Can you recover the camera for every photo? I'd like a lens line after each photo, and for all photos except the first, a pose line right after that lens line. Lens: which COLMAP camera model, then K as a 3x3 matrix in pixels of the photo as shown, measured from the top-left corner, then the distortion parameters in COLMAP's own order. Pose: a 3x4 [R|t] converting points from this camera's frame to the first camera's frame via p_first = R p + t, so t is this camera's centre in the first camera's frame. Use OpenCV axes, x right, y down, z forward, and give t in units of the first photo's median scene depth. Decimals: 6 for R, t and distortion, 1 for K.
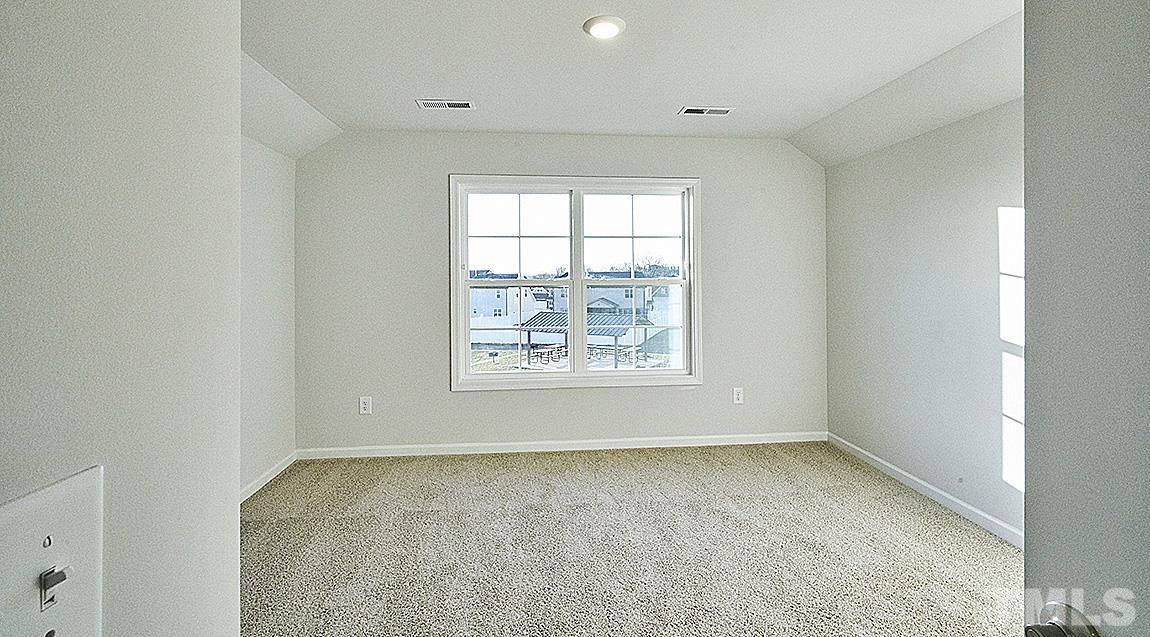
lens RADIAL K [[505.8, 0, 577.3], [0, 505.8, 315.8], [0, 0, 1]] dist [0.000597, 0.001064]
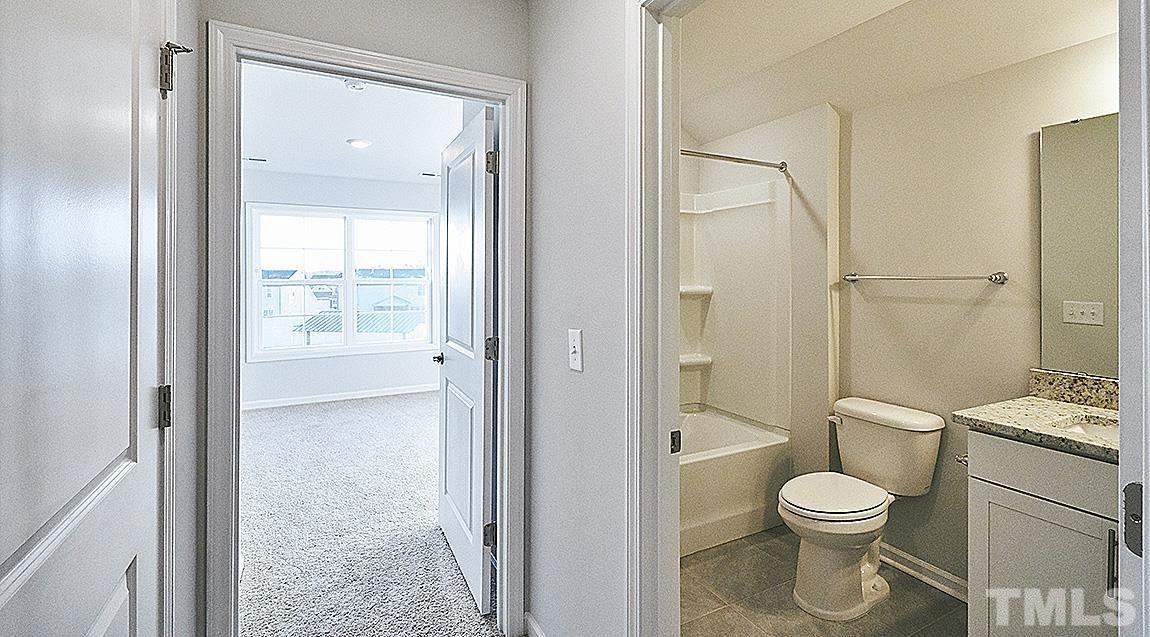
lens RADIAL K [[505.8, 0, 574.5], [0, 505.8, 279.7], [0, 0, 1]] dist [0.000597, 0.001064]
pose [[0.924981, -0.000778, 0.380013, 0.031842], [0.025852, 0.997810, -0.060885, 0.021997], [-0.379133, 0.066142, 0.922975, -0.394355]]
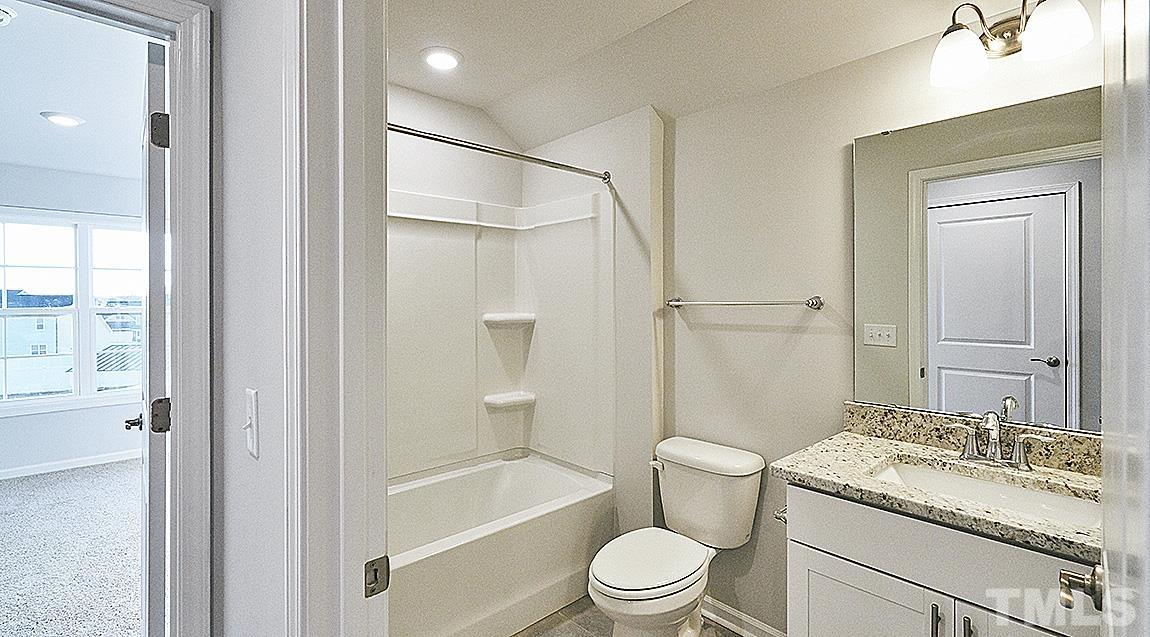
lens RADIAL K [[505.8, 0, 572.3], [0, 505.8, 310.1], [0, 0, 1]] dist [0.000597, 0.001064]
pose [[0.795485, -0.012558, 0.605844, 0.125269], [0.046585, 0.998094, -0.040479, 0.017148], [-0.604181, 0.060423, 0.794553, -0.340482]]
